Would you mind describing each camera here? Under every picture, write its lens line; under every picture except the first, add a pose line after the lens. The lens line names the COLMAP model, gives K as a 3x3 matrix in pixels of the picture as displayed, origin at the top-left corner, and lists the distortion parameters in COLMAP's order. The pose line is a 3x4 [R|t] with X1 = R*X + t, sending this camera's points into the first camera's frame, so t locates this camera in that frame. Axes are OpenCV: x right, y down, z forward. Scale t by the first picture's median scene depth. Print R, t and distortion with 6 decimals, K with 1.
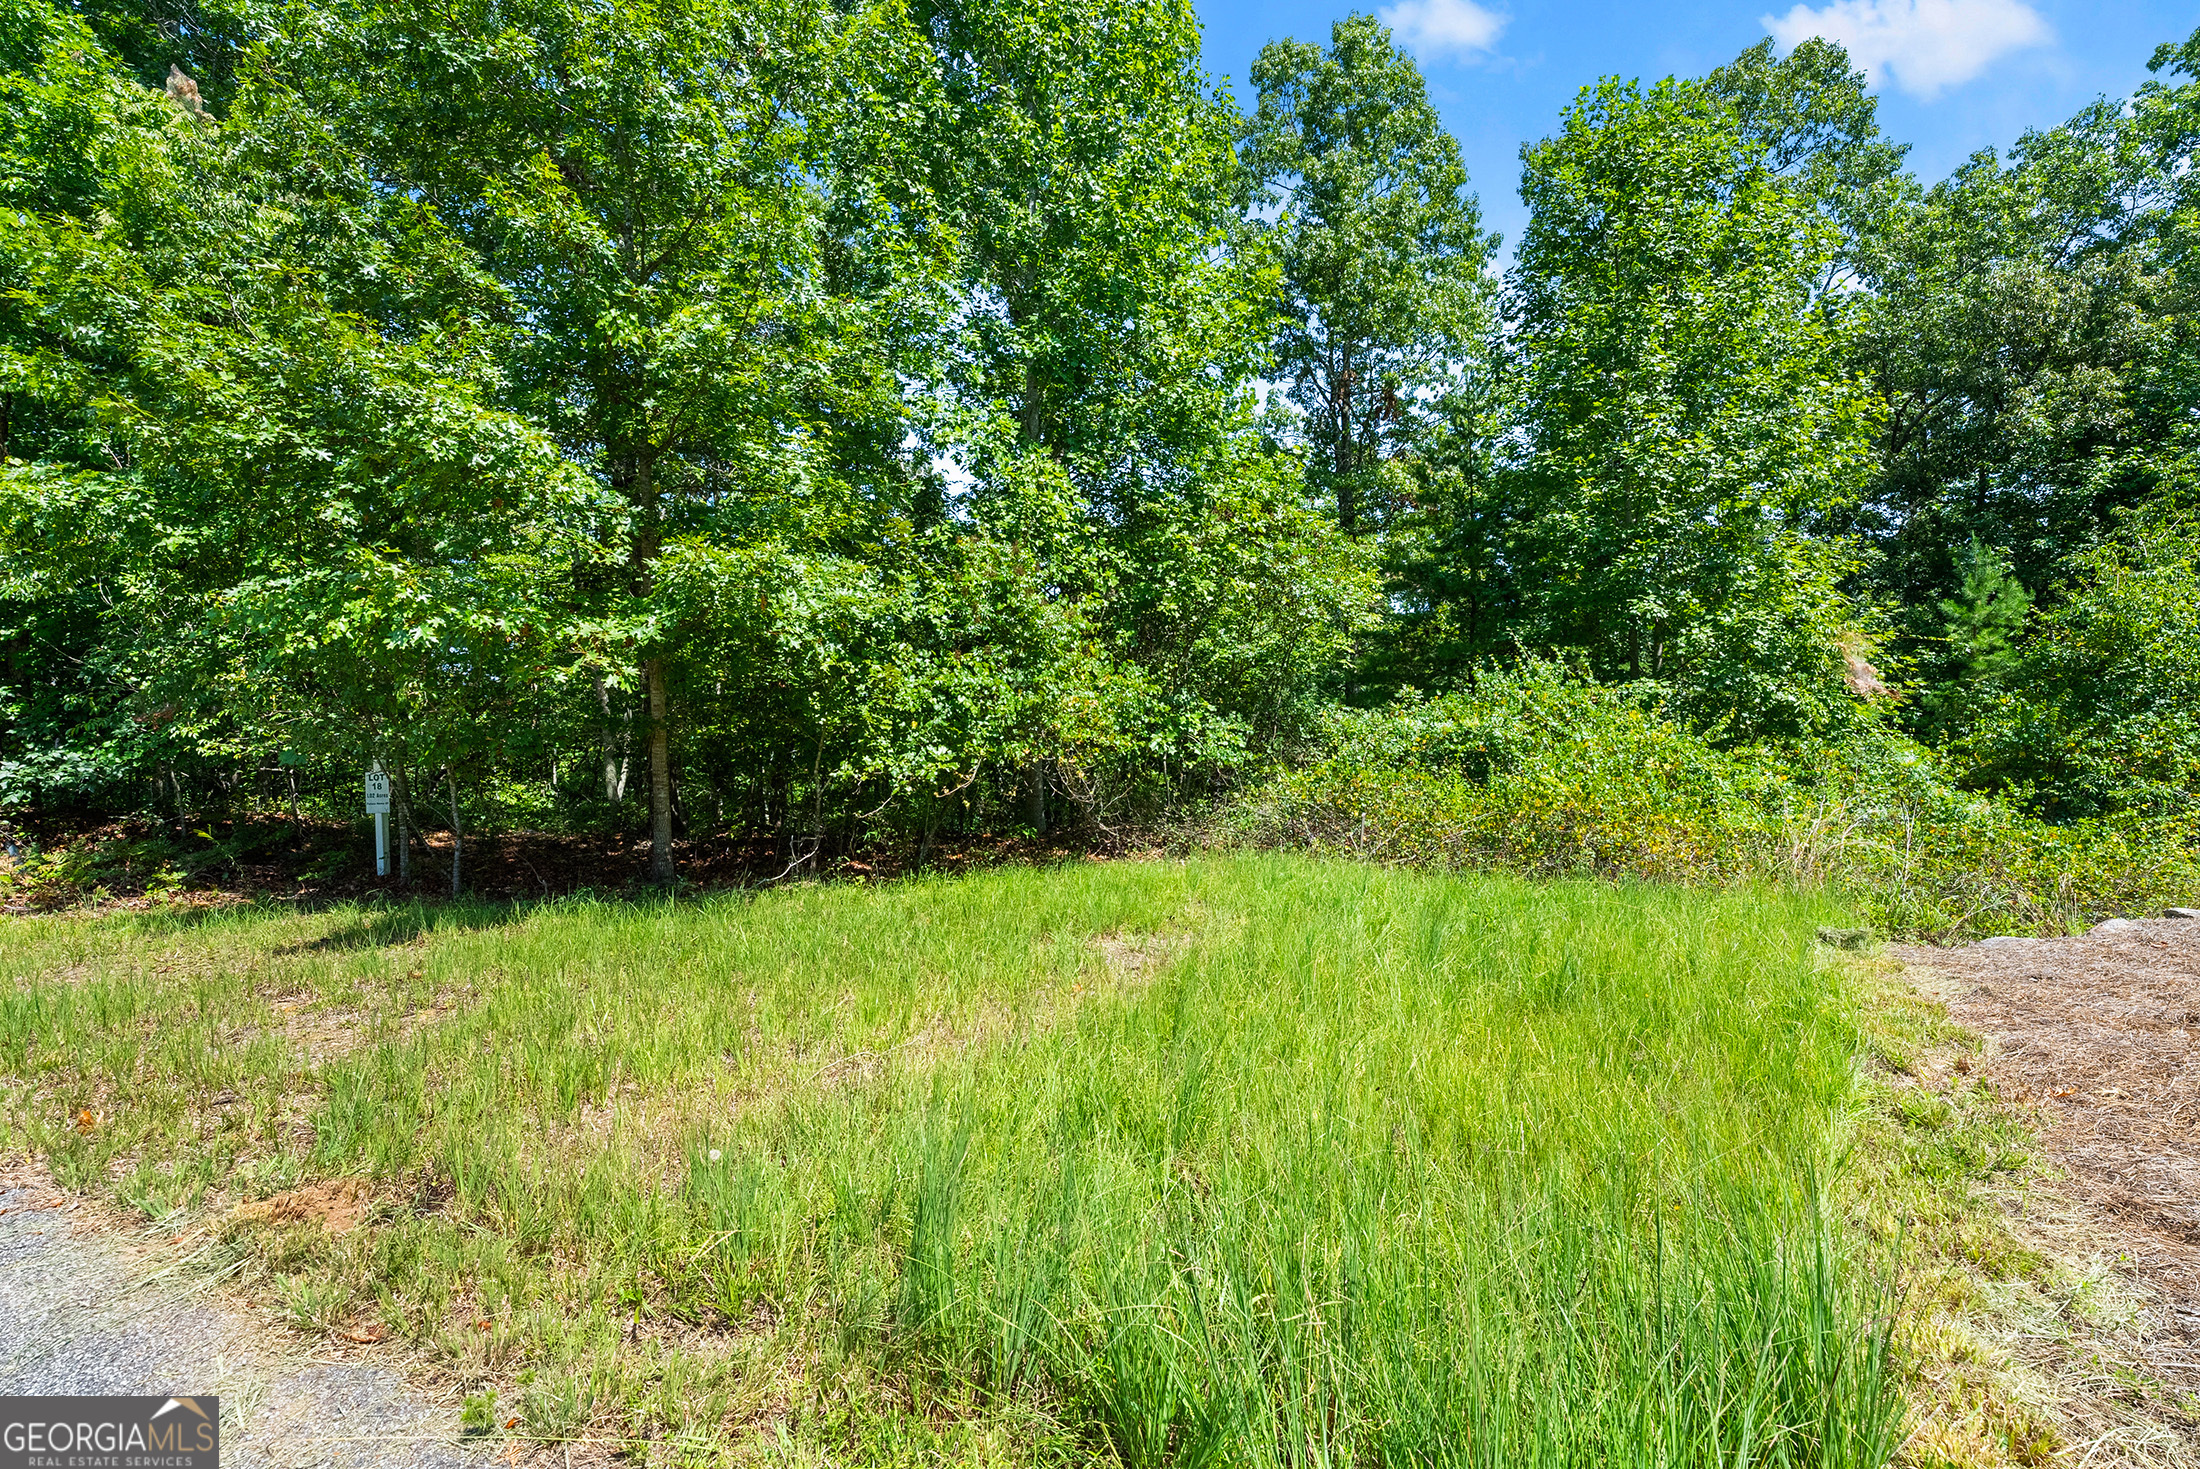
lens RADIAL K [[879.1, 0, 1052.9], [0, 879.1, 741.5], [0, 0, 1]] dist [0.000935, 0.000384]
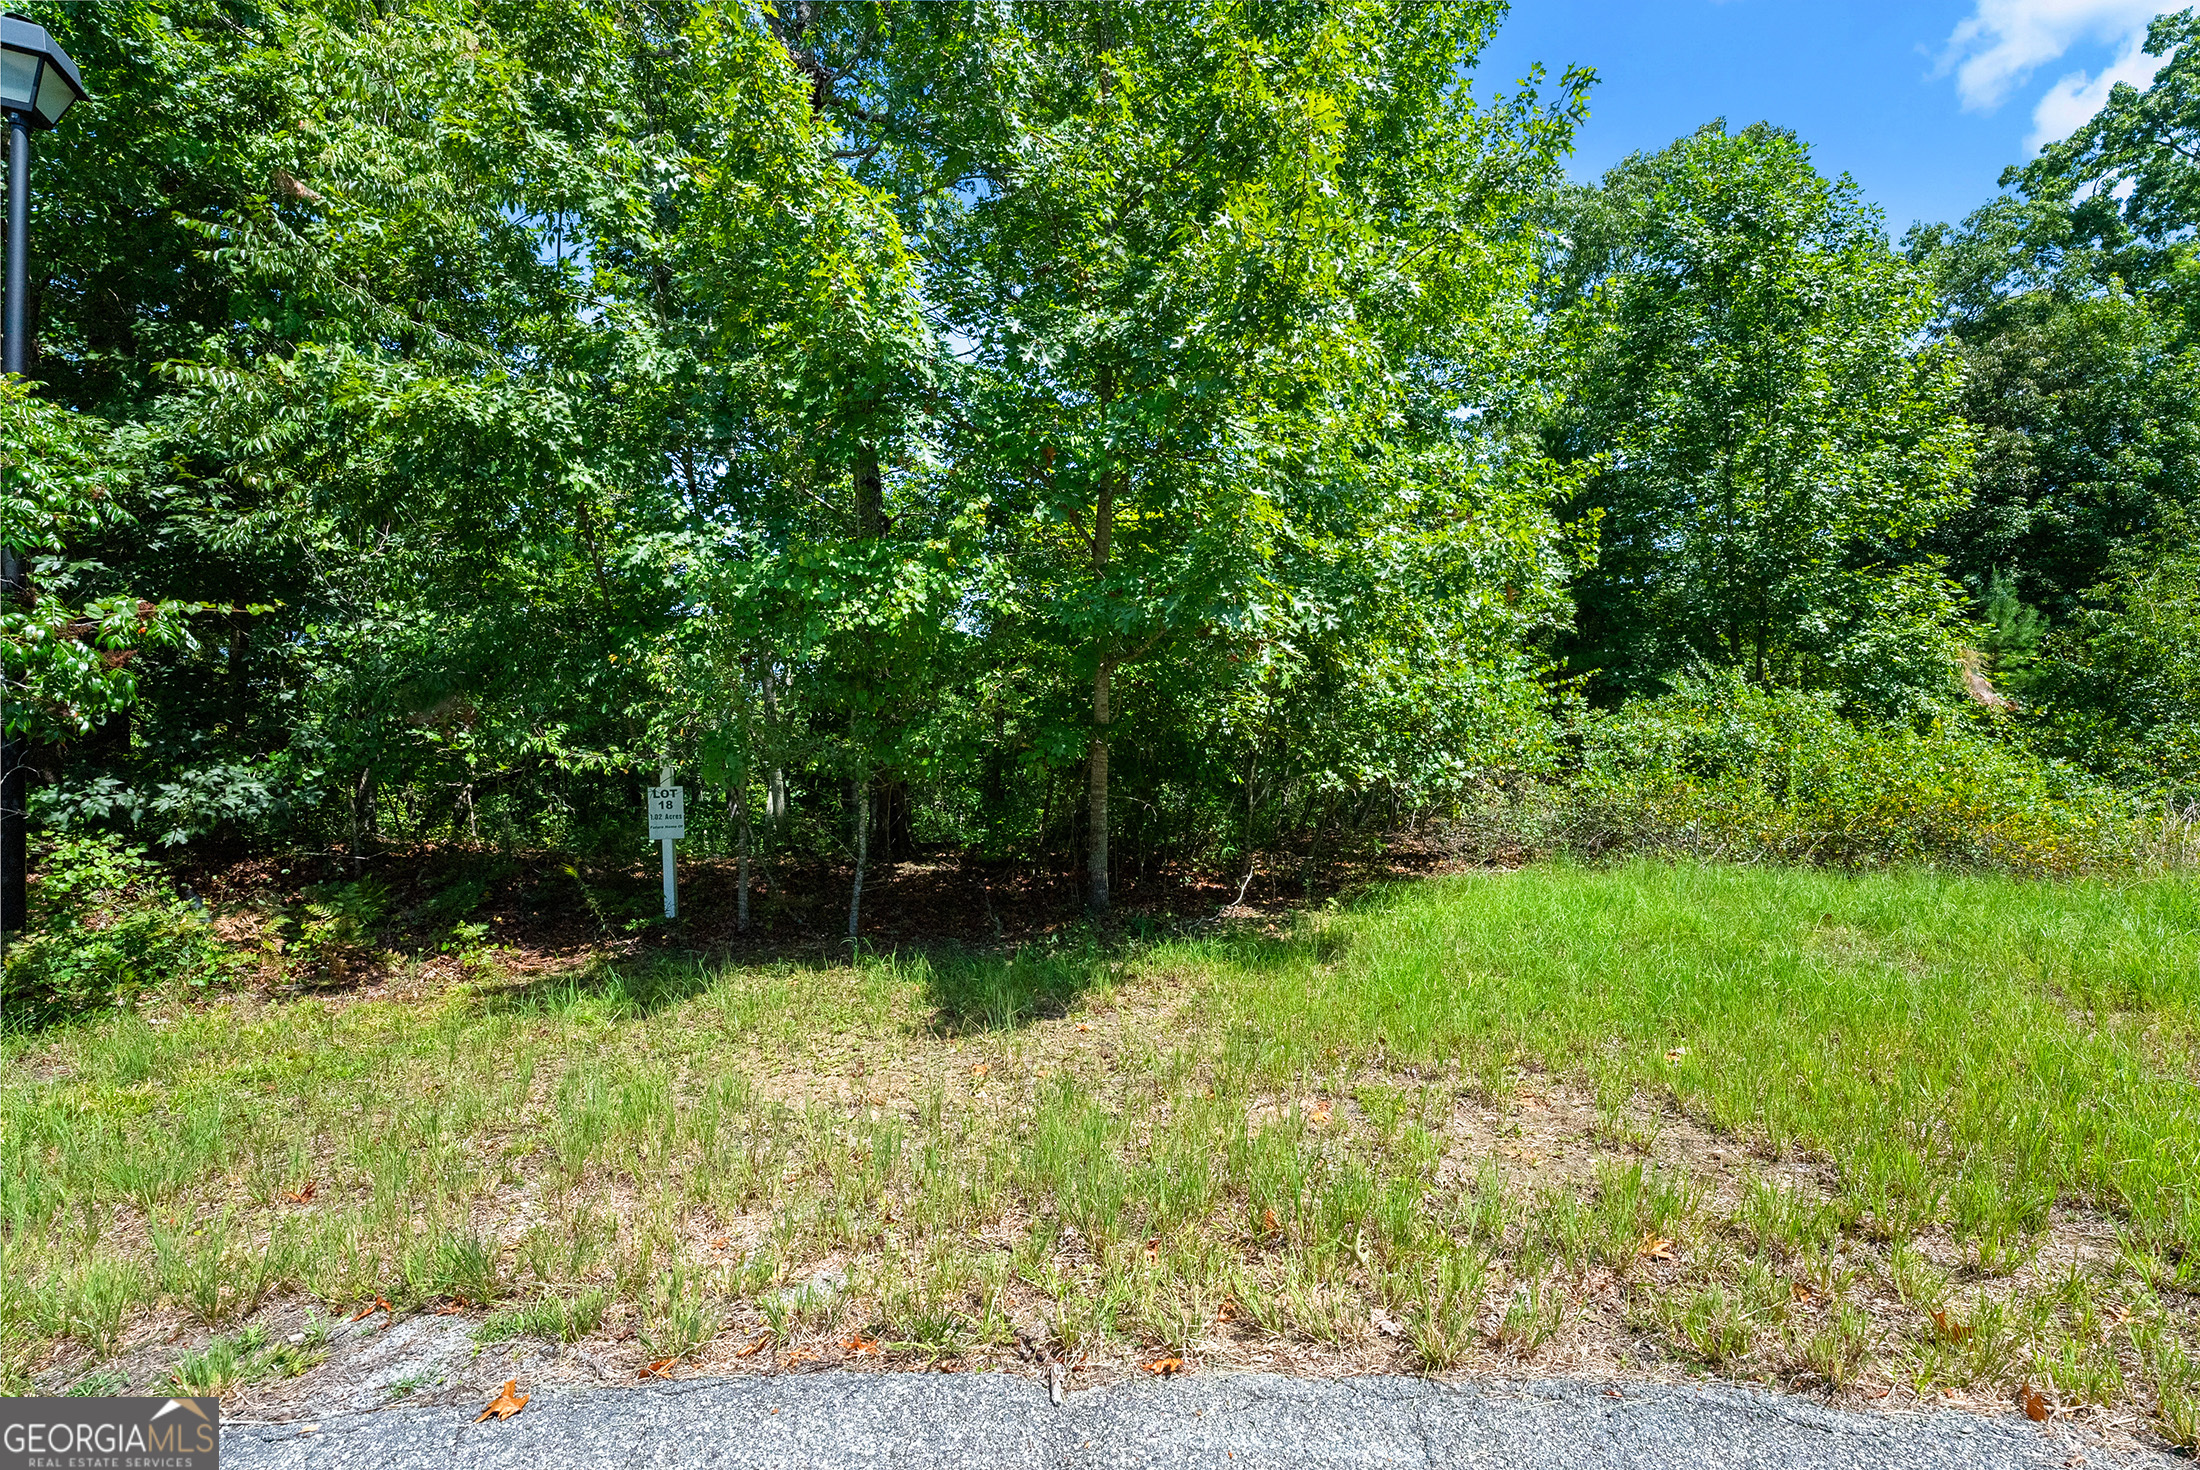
lens RADIAL K [[879.1, 0, 1052.9], [0, 879.1, 742.0], [0, 0, 1]] dist [0.000935, 0.000384]
pose [[0.983130, -0.000127, 0.182910, -0.427565], [0.002142, 0.999939, -0.010820, 0.002792], [-0.182898, 0.011029, 0.983070, 0.123026]]
